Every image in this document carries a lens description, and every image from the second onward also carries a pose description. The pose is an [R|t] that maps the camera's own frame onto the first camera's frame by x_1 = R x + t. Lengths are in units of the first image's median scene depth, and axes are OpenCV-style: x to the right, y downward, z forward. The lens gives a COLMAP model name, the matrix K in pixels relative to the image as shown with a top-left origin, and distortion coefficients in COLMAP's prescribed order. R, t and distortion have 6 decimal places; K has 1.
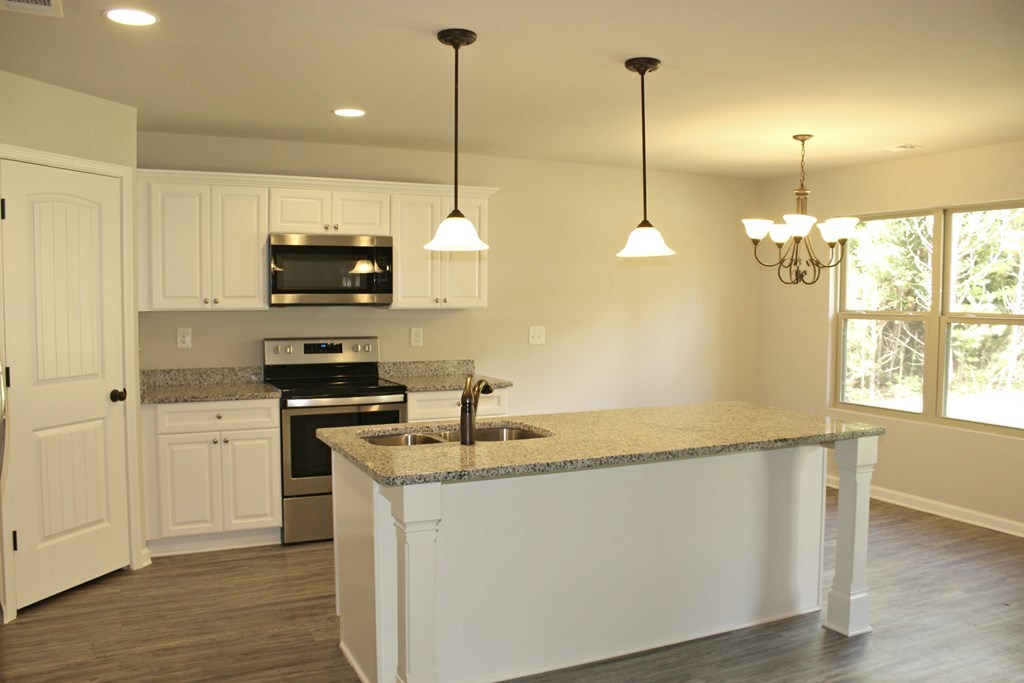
lens RADIAL K [[854.7, 0, 512.0], [0, 854.7, 341.5], [0, 0, 1]] dist [-0.138103, 0.119803]
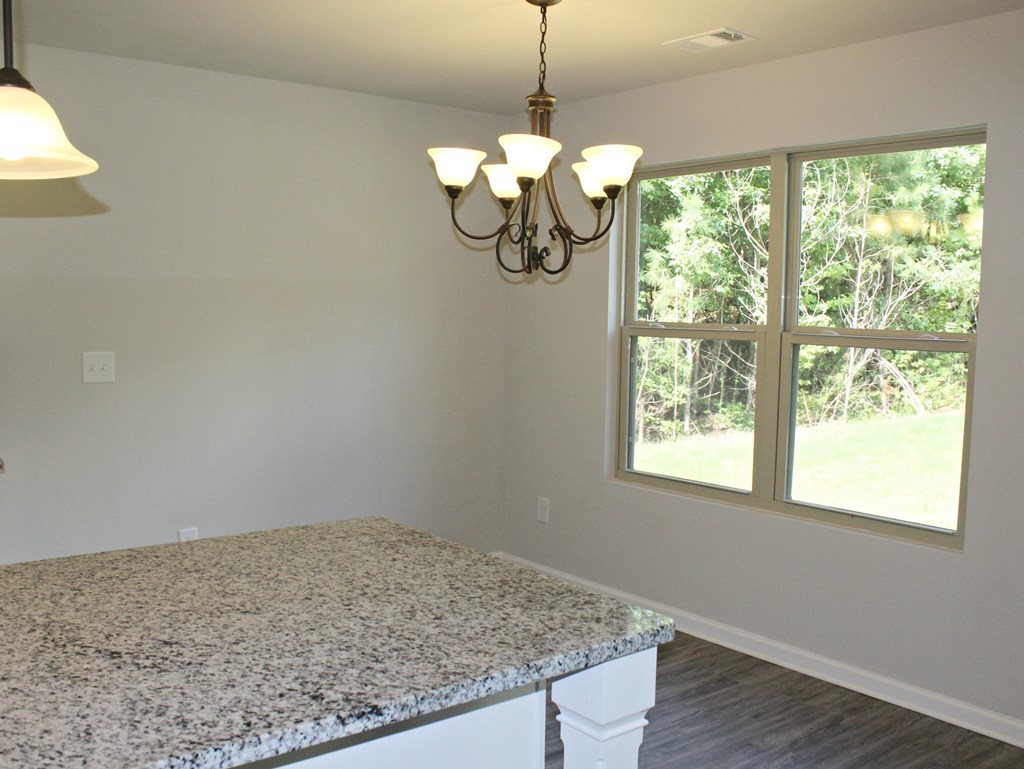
lens RADIAL K [[930.2, 0, 512.0], [0, 930.2, 384.5], [0, 0, 1]] dist [-0.119972, 0.015999]
pose [[0.977461, -0.010063, 0.210876, 0.081829], [0.003437, 0.999490, 0.031763, -0.006664], [-0.211088, -0.030323, 0.976997, 0.173200]]
